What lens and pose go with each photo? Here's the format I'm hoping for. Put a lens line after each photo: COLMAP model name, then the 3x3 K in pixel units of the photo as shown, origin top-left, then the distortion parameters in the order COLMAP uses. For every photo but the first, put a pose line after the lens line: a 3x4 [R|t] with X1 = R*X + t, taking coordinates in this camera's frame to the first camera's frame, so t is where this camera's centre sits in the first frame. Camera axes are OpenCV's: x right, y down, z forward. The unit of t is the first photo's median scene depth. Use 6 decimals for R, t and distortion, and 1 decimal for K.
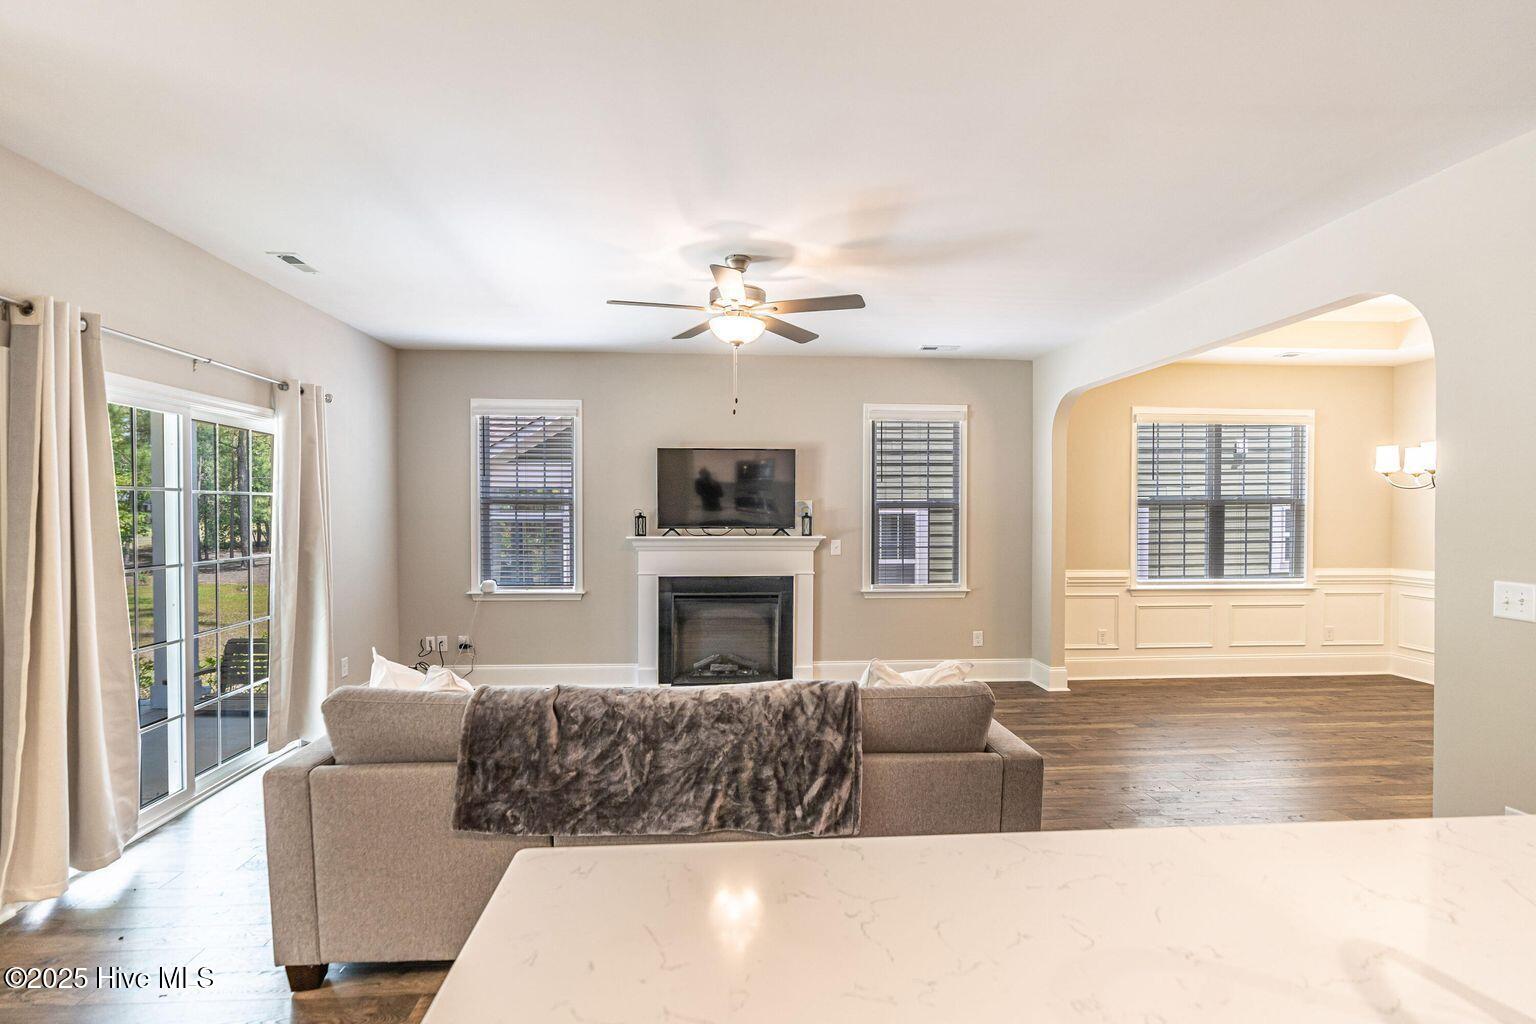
lens RADIAL K [[703.4, 0, 762.6], [0, 703.4, 517.6], [0, 0, 1]] dist [-0.008876, -0.000452]
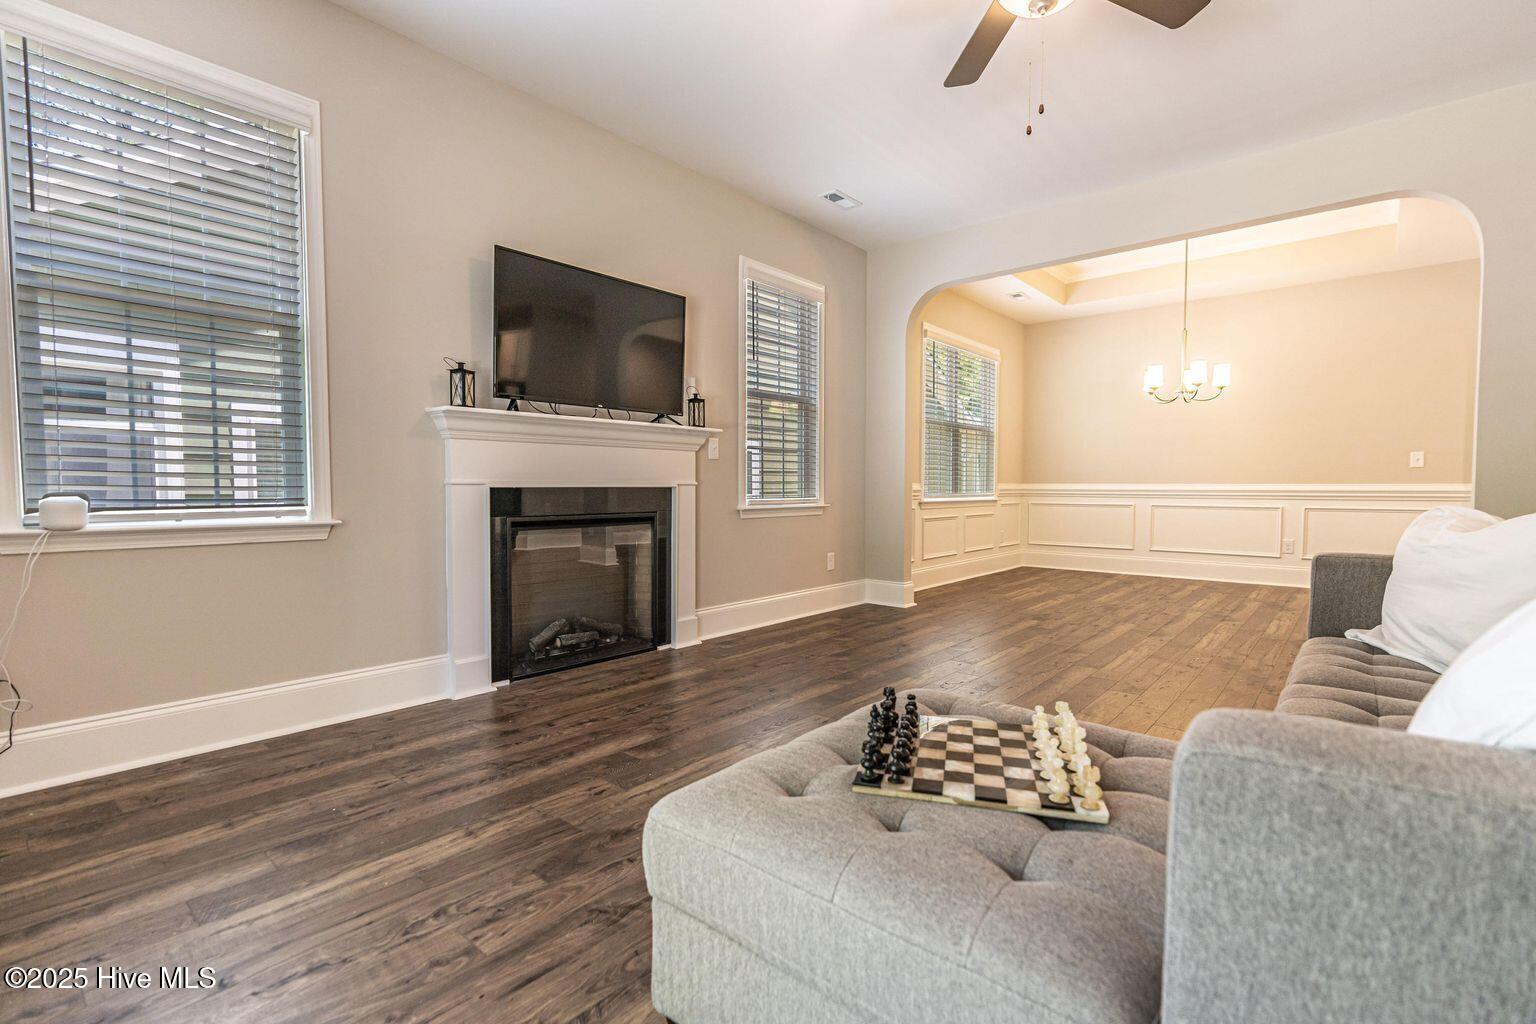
lens RADIAL K [[703.4, 0, 770.0], [0, 703.4, 510.2], [0, 0, 1]] dist [-0.008876, -0.000452]
pose [[0.711373, -0.027142, 0.702291, -0.380248], [0.004122, 0.999398, 0.034449, 0.085203], [-0.702803, -0.021611, 0.711056, 0.470101]]
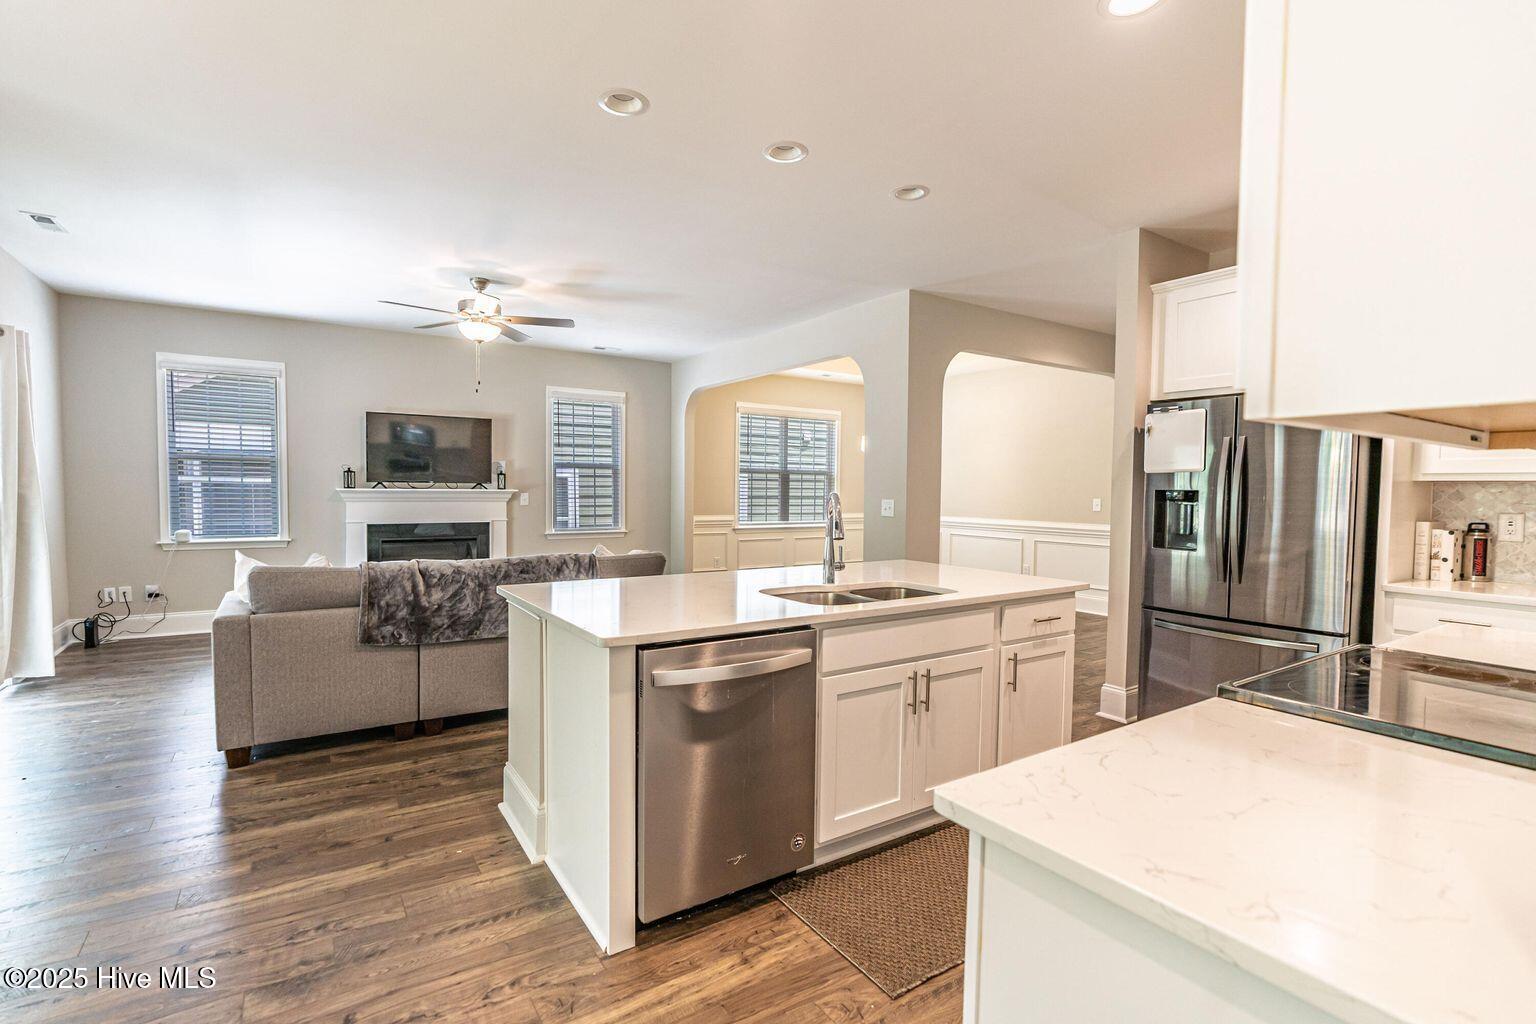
lens RADIAL K [[703.4, 0, 757.0], [0, 703.4, 522.1], [0, 0, 1]] dist [-0.008876, -0.000452]
pose [[0.874299, -0.015286, 0.485148, -0.148762], [-0.004879, 0.999177, 0.040274, 0.031727], [-0.485364, -0.037578, 0.873504, -0.309962]]
